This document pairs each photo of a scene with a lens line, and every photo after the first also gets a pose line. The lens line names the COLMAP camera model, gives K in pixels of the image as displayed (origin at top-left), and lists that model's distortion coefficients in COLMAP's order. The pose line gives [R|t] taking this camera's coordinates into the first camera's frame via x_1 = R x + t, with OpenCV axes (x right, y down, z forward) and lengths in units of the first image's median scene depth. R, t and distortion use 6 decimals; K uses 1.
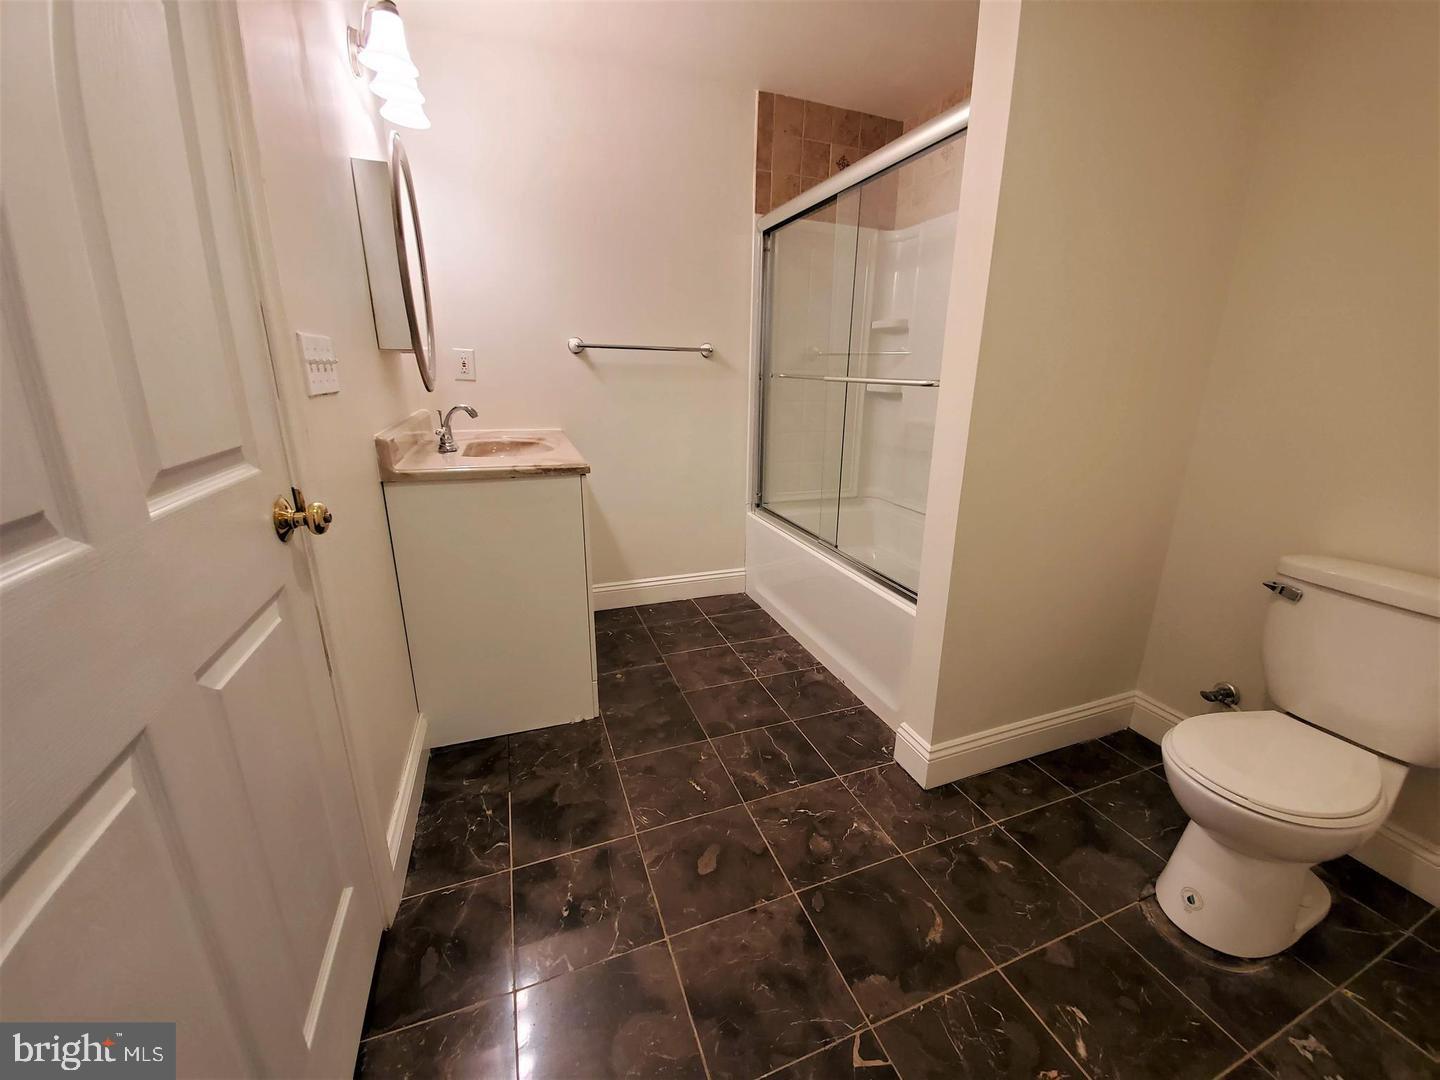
lens RADIAL K [[588.2, 0, 722.0], [0, 588.2, 540.8], [0, 0, 1]] dist [0.000317, -0.010240]
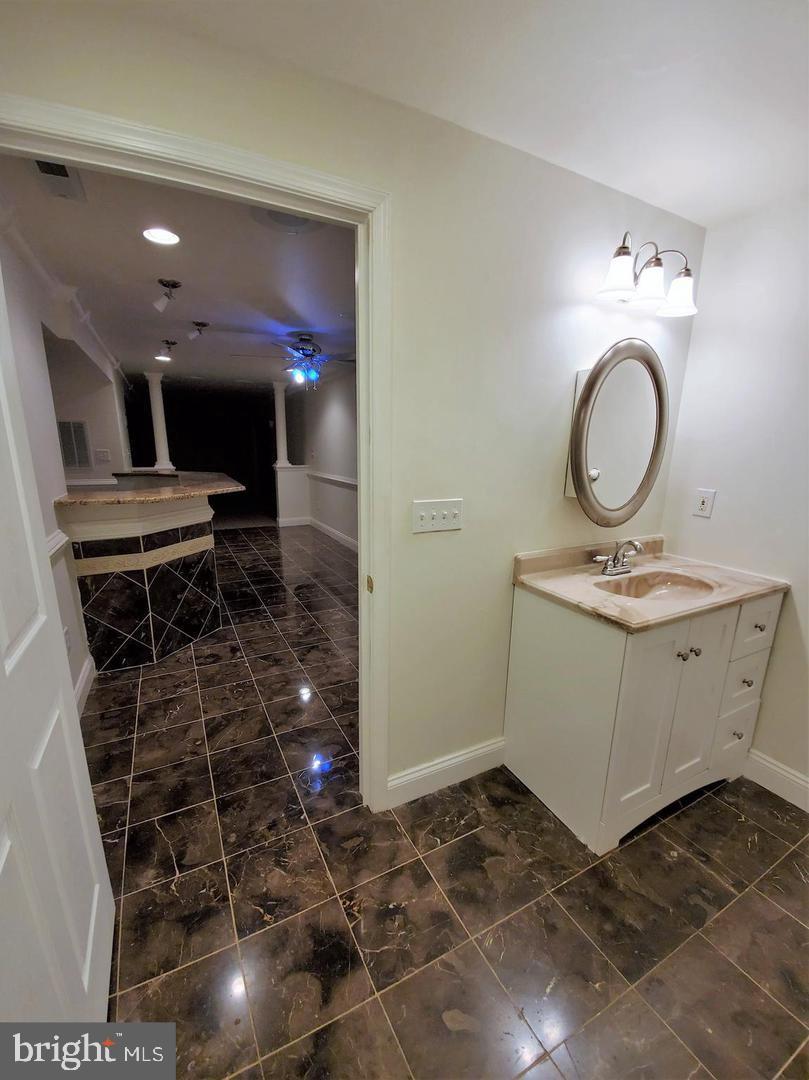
lens RADIAL K [[441.2, 0, 399.0], [0, 441.2, 543.1], [0, 0, 1]] dist [0.000317, -0.010240]
pose [[0.114231, 0.213733, -0.970190, 0.465694], [-0.287378, 0.941940, 0.173673, -0.307702], [0.950981, 0.258973, 0.169021, 0.492631]]
